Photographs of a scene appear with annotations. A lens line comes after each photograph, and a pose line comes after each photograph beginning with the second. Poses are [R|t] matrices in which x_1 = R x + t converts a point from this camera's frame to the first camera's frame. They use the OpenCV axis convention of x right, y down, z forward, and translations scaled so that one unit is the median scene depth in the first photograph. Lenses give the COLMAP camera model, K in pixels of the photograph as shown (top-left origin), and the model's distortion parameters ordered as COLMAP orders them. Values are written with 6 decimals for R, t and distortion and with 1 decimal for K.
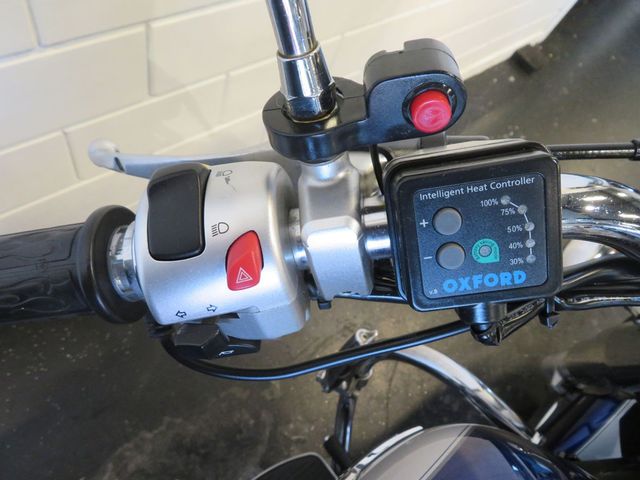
lens RADIAL K [[459.4, 0, 320.0], [0, 459.4, 240.0], [0, 0, 1]] dist [-0.003848, -0.003419]
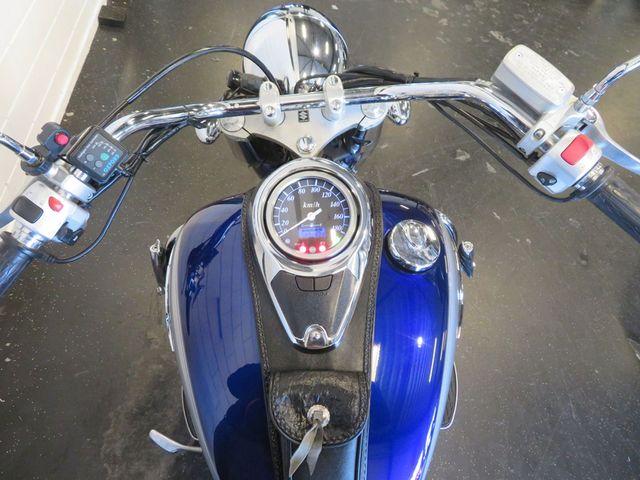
lens RADIAL K [[459.4, 0, 320.0], [0, 459.4, 240.0], [0, 0, 1]] dist [-0.003848, -0.003419]
pose [[0.609442, -0.719674, 0.332640, -0.237953], [0.675270, 0.691026, 0.257863, 0.561703], [-0.415441, 0.067469, 0.907115, -2.421997]]
